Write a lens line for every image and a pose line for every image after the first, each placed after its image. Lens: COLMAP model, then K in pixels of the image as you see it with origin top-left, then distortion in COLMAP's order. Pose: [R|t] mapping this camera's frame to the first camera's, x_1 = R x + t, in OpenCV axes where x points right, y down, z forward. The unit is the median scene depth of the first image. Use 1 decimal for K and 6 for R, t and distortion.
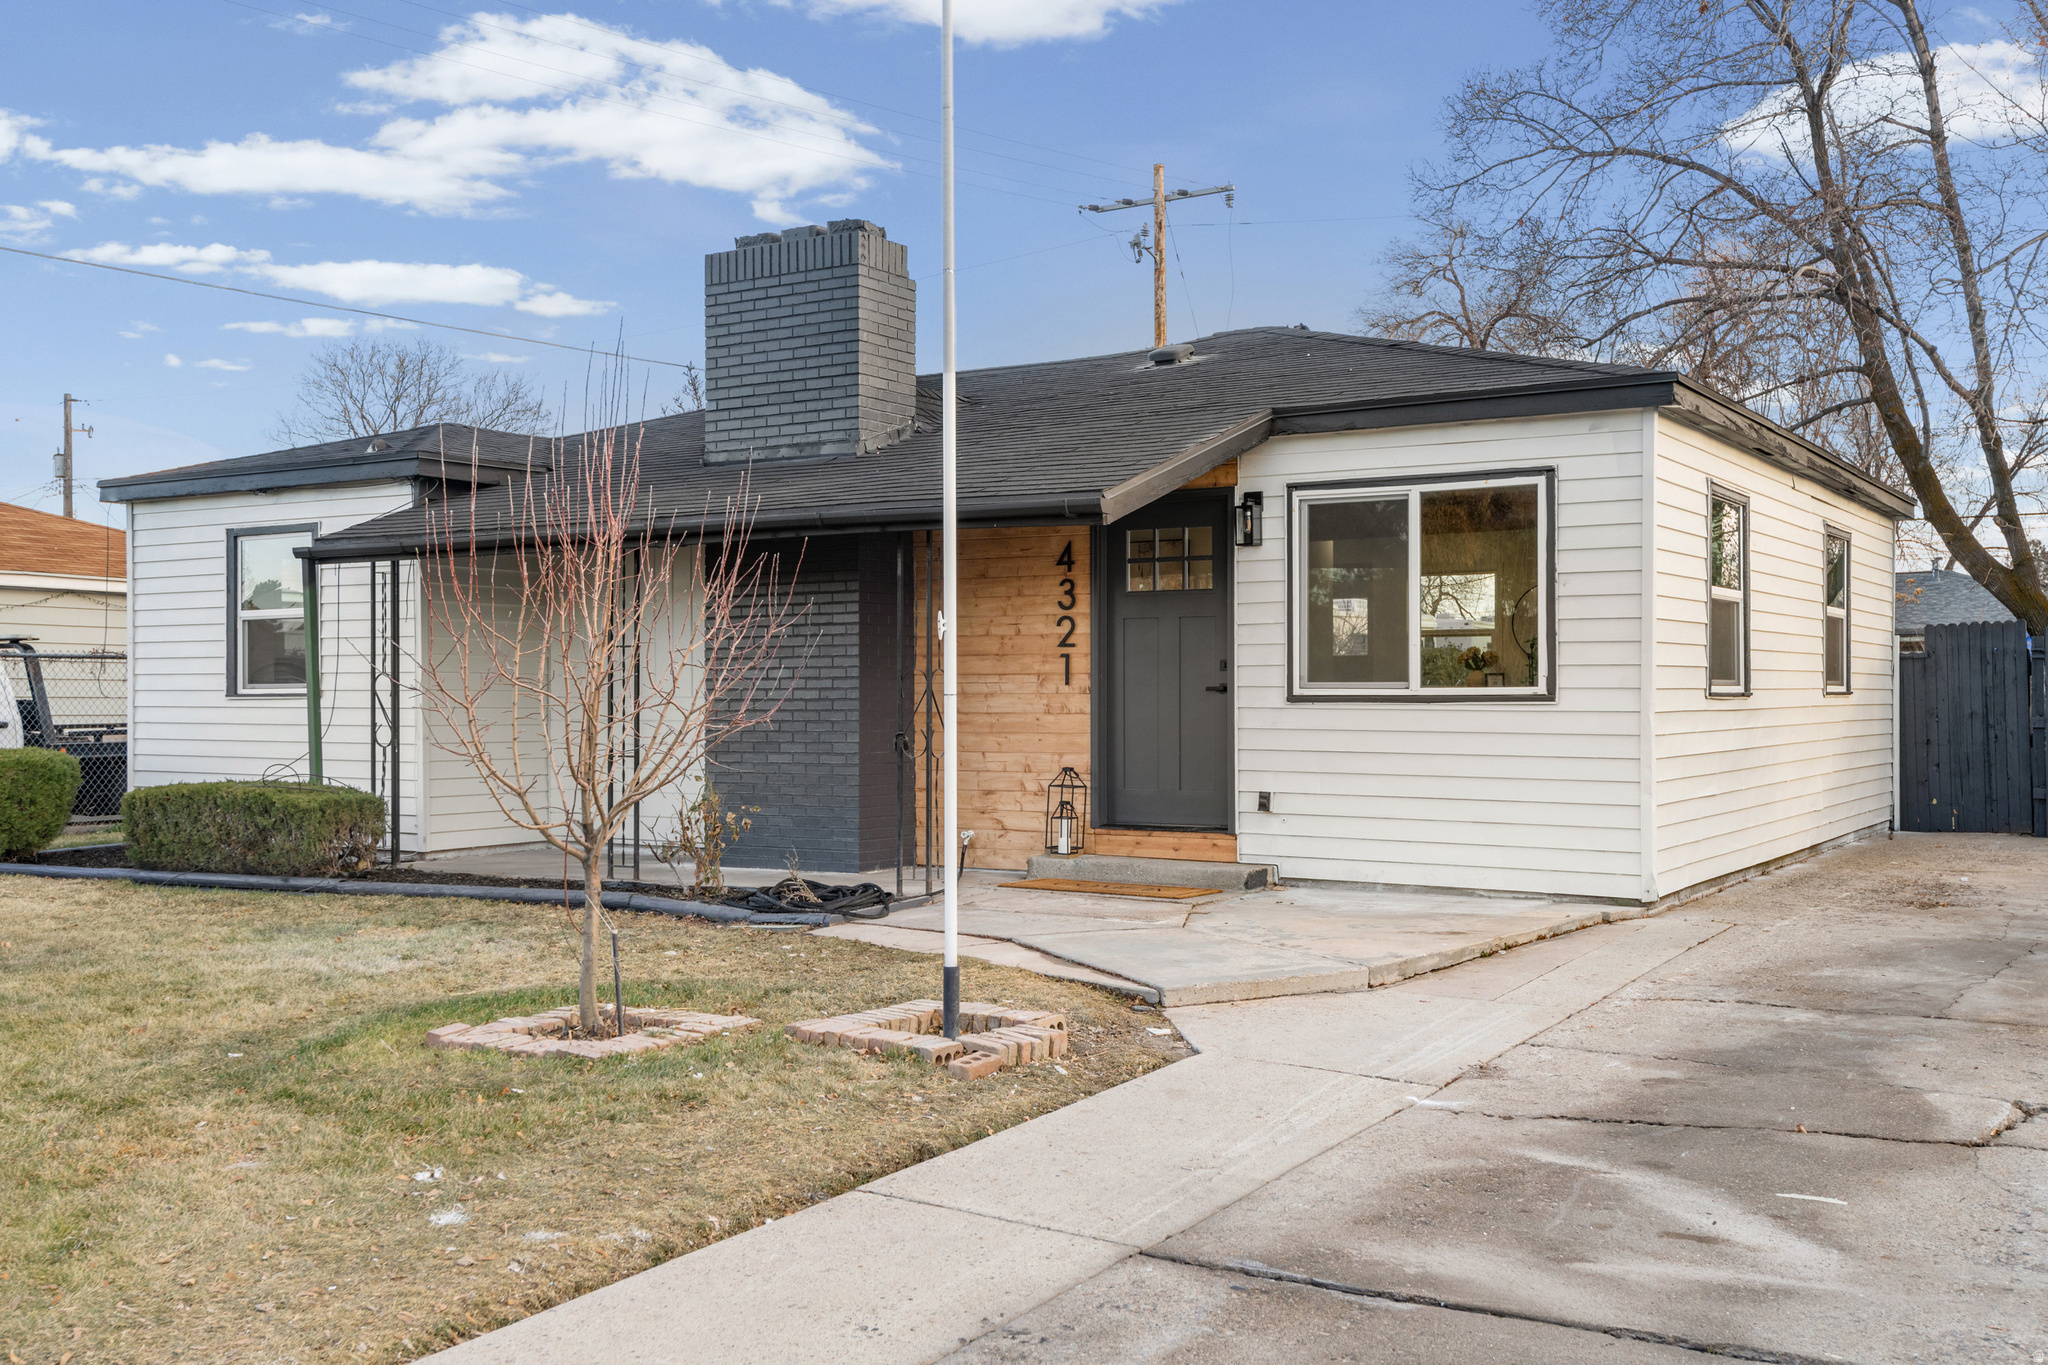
lens RADIAL K [[2000.5, 0, 1027.7], [0, 2000.5, 668.1], [0, 0, 1]] dist [0.030537, 0.012936]
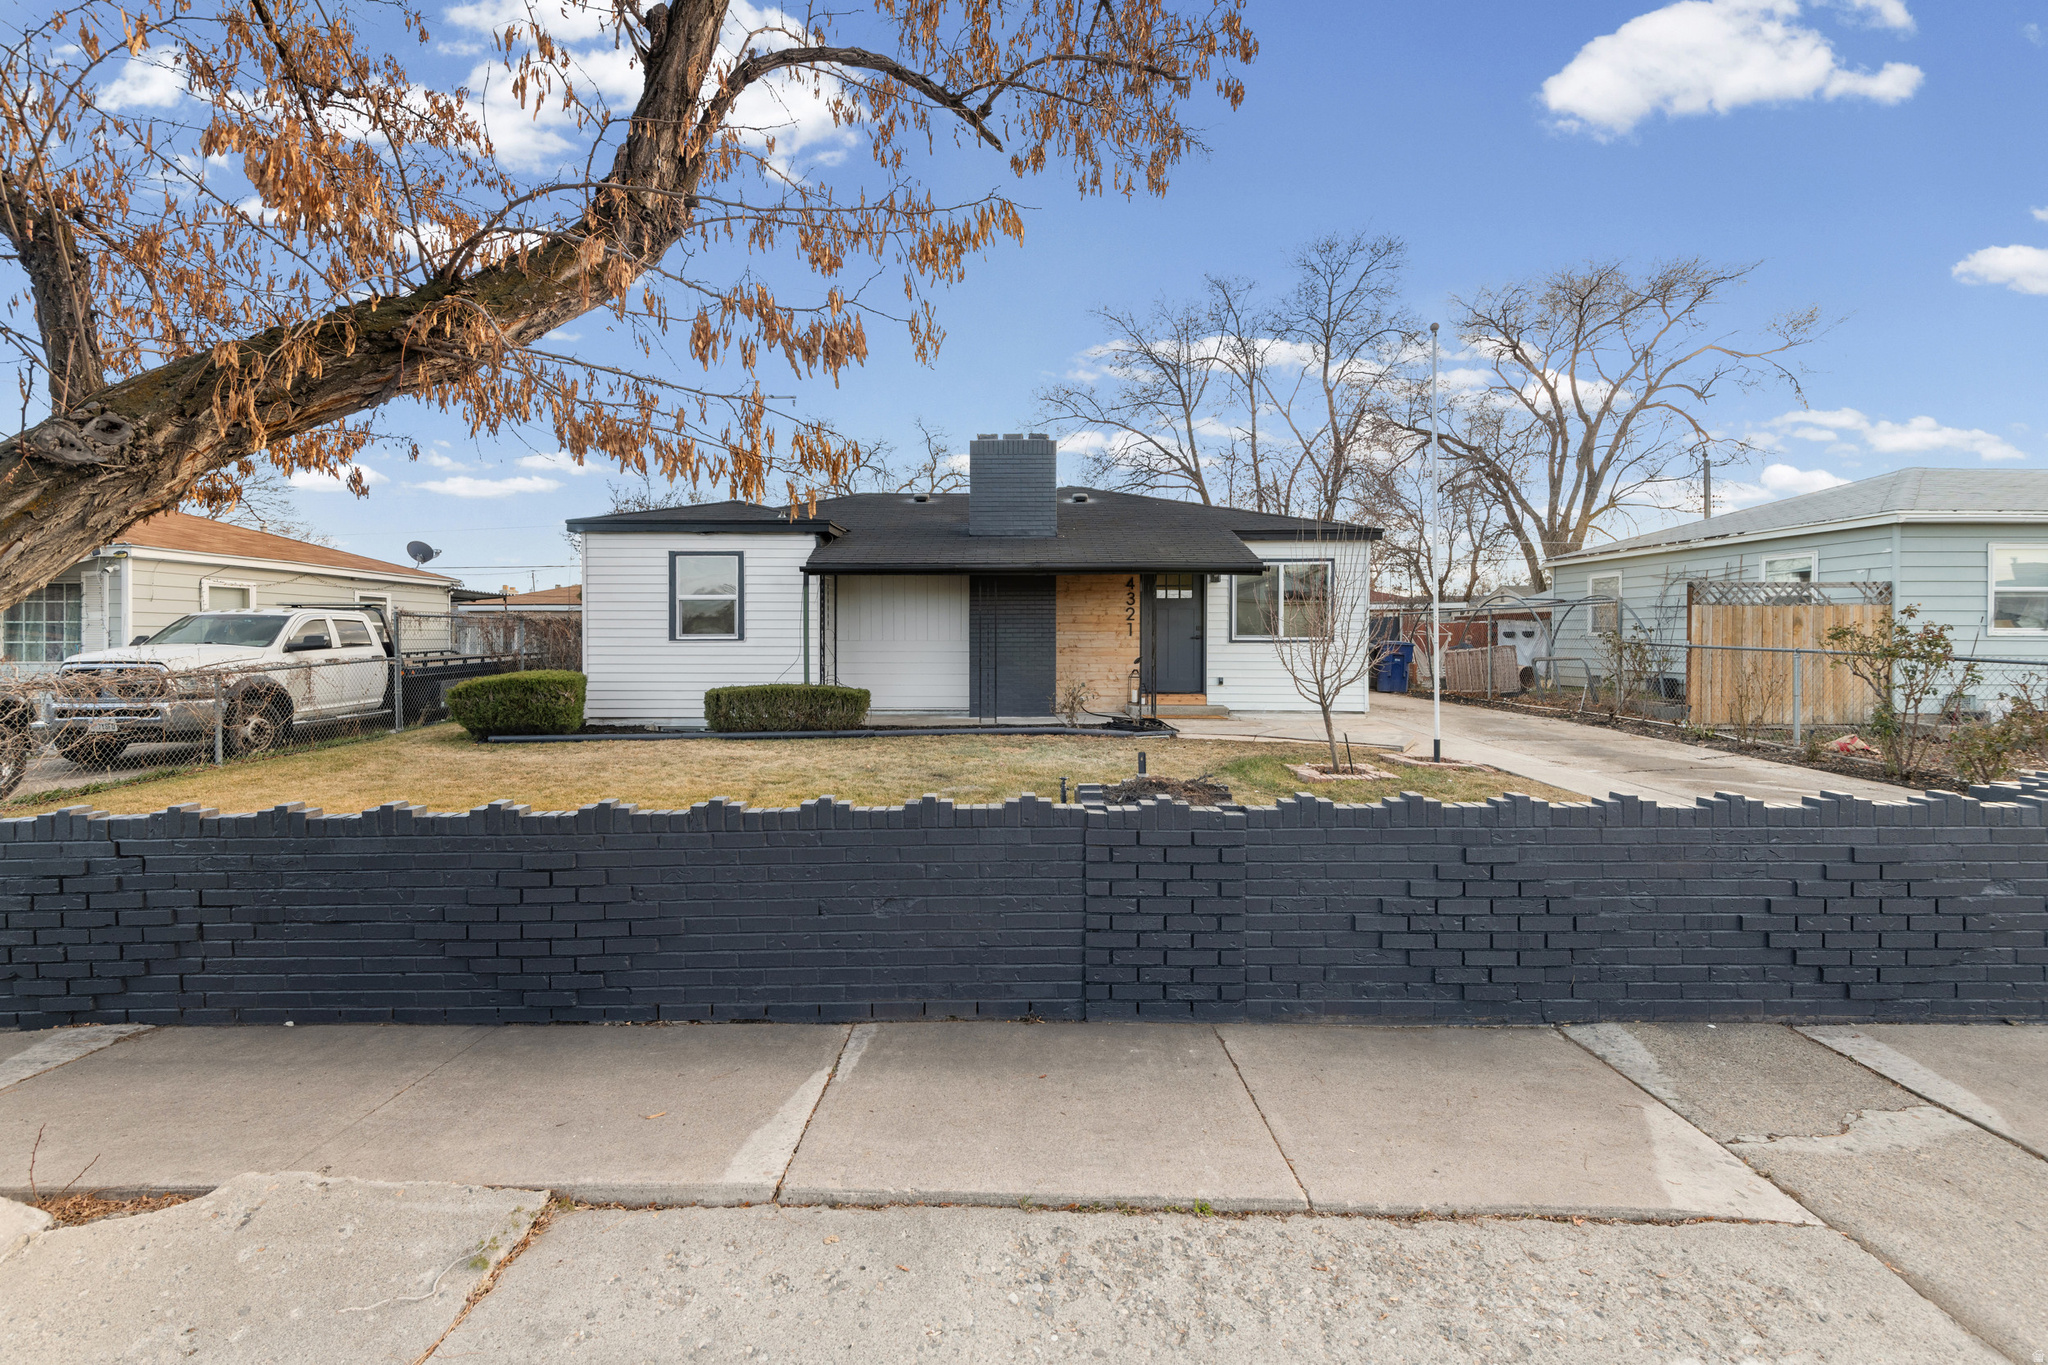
lens RADIAL K [[934.0, 0, 990.4], [0, 934.0, 640.8], [0, 0, 1]] dist [0.030092, -0.000106]
pose [[0.851849, -0.002508, 0.523782, -0.720916], [-0.008324, 0.999797, 0.018325, -0.005046], [-0.523722, -0.019970, 0.851655, 0.118255]]
